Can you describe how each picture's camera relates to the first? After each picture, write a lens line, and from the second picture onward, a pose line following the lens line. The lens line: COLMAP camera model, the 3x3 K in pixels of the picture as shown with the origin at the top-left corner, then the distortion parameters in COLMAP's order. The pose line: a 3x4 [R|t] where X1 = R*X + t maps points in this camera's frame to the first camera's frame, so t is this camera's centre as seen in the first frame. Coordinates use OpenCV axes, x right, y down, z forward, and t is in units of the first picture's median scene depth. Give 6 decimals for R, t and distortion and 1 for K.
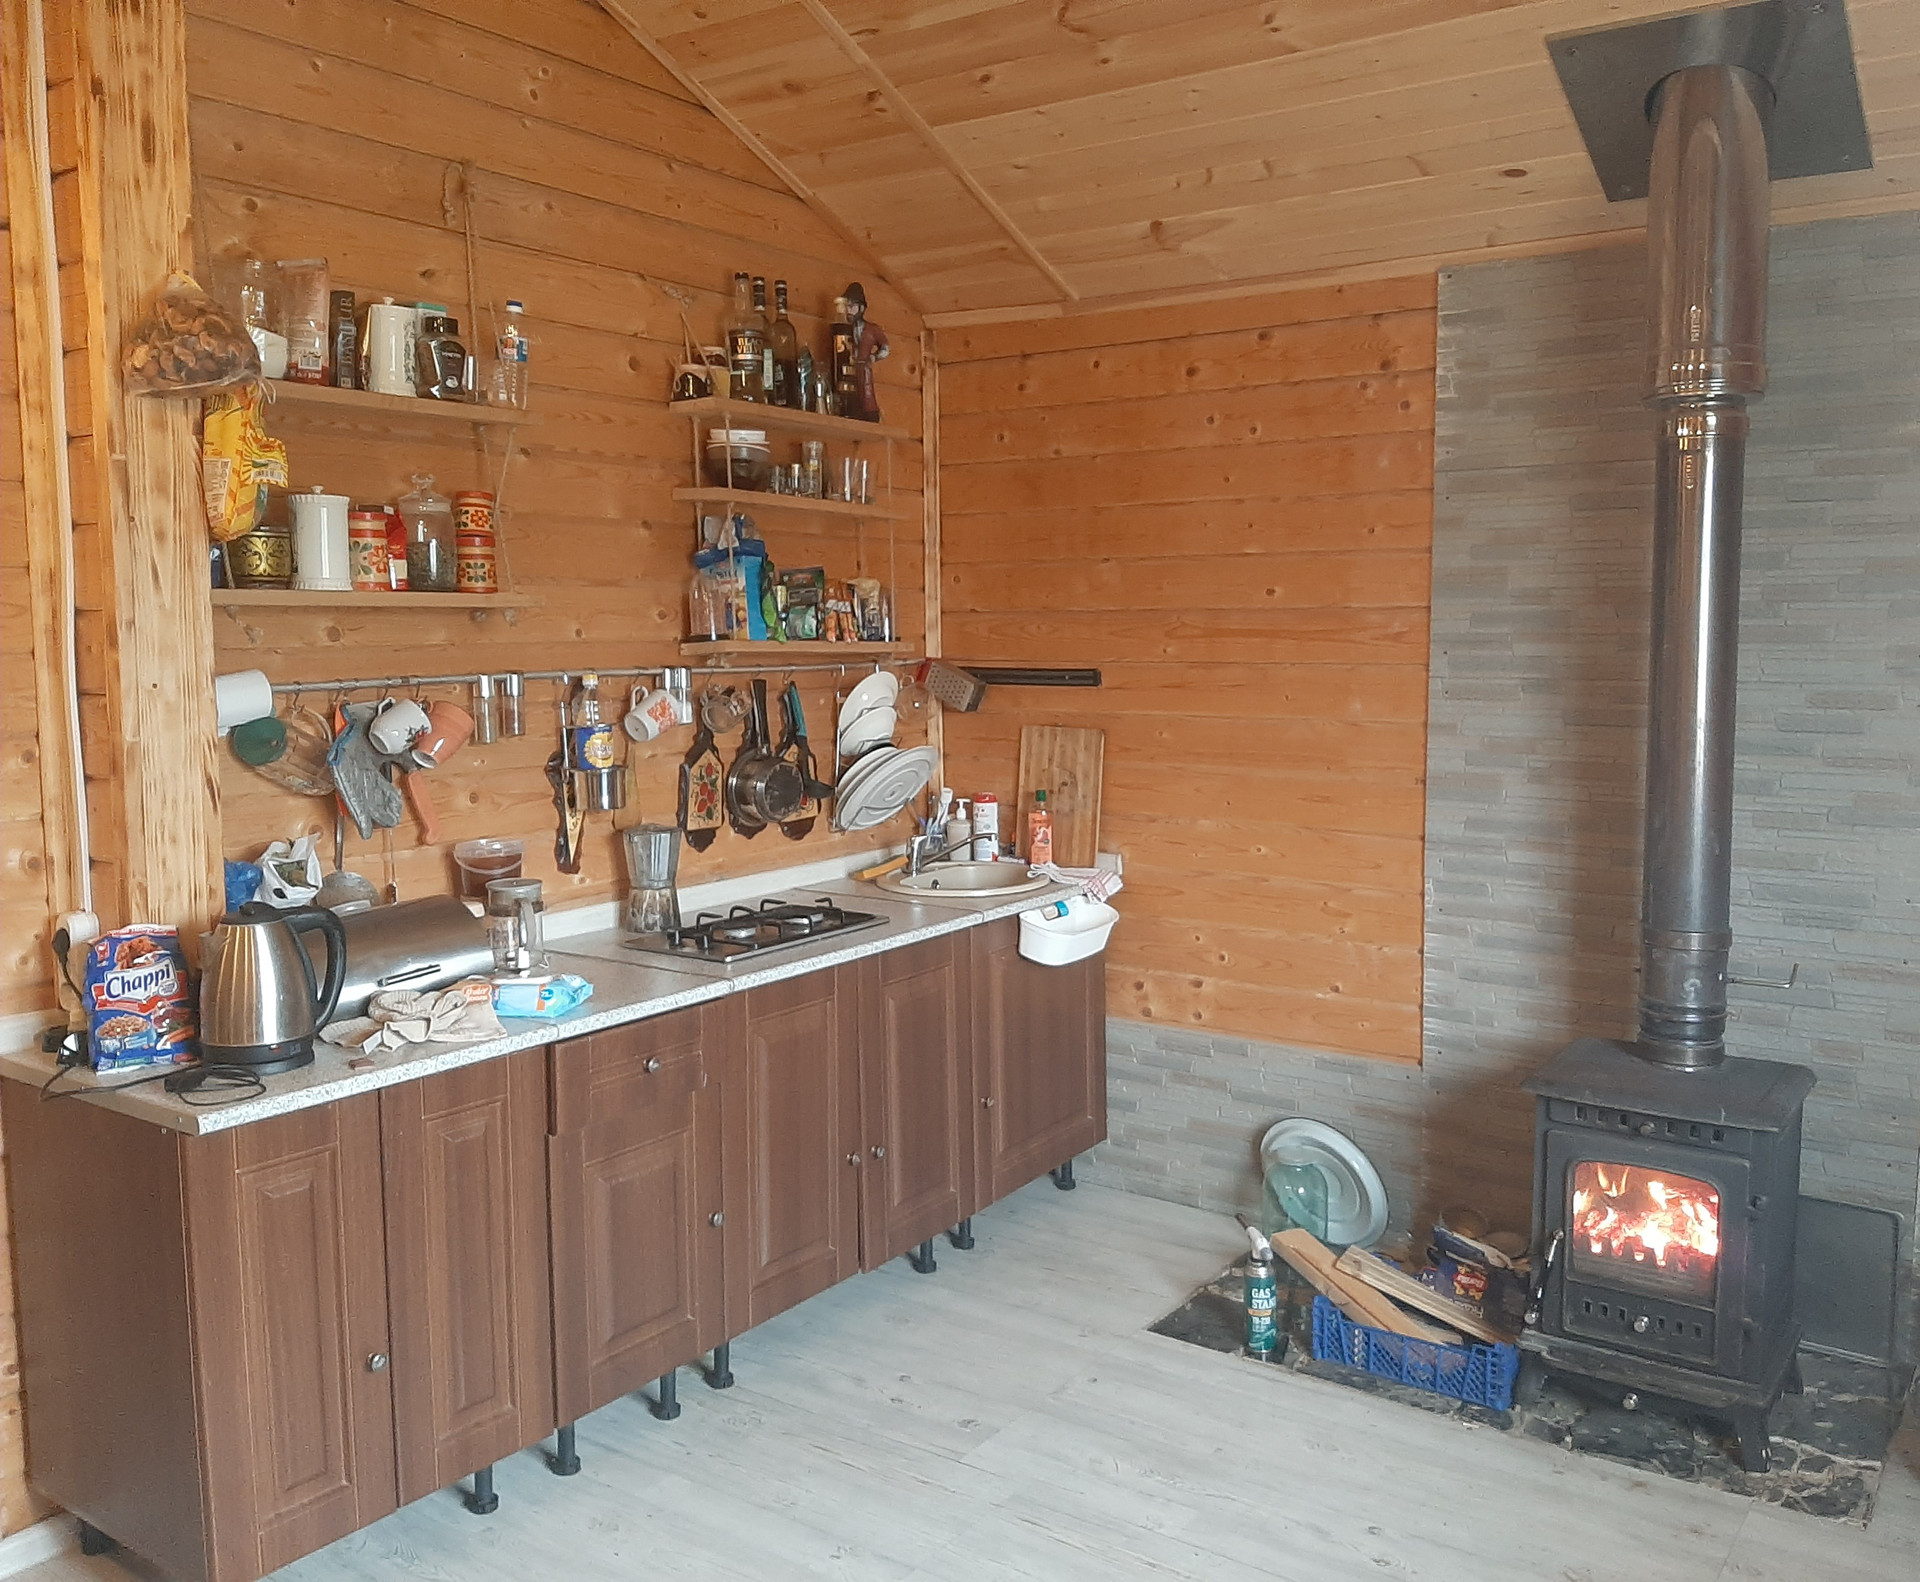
lens RADIAL K [[1668.2, 0, 961.5], [0, 1668.2, 791.9], [0, 0, 1]] dist [-0.003245, 0.001636]
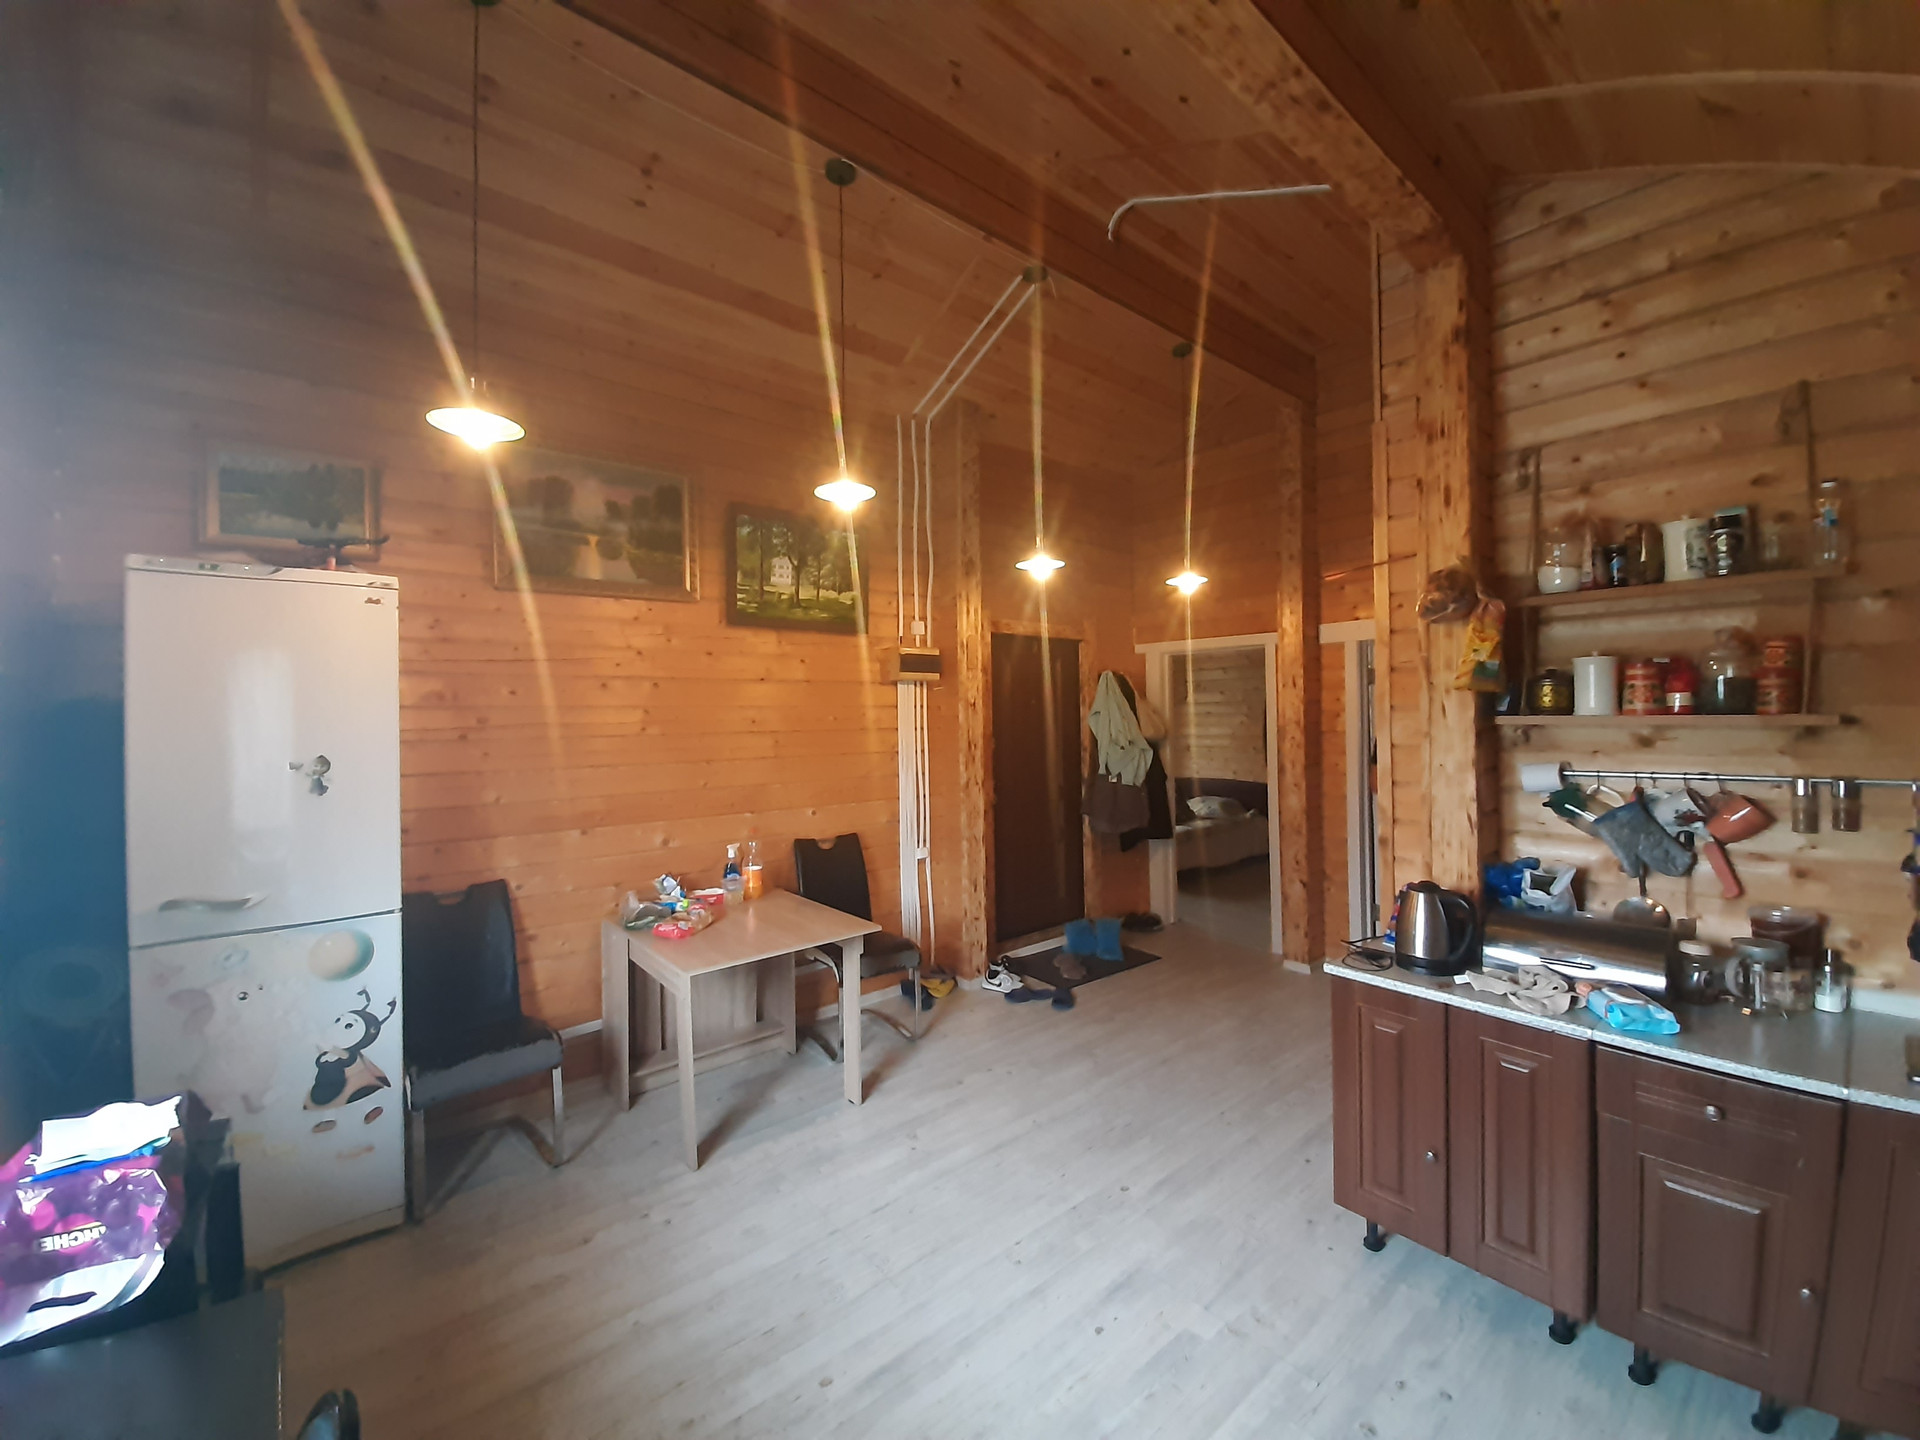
lens RADIAL K [[776.0, 0, 963.0], [0, 776.0, 715.4], [0, 0, 1]] dist [-0.003945, -0.000437]
pose [[-0.246064, 0.011514, -0.969185, 0.551739], [-0.082203, 0.996079, 0.032704, -0.106527], [0.965761, 0.087718, -0.244153, 0.668152]]
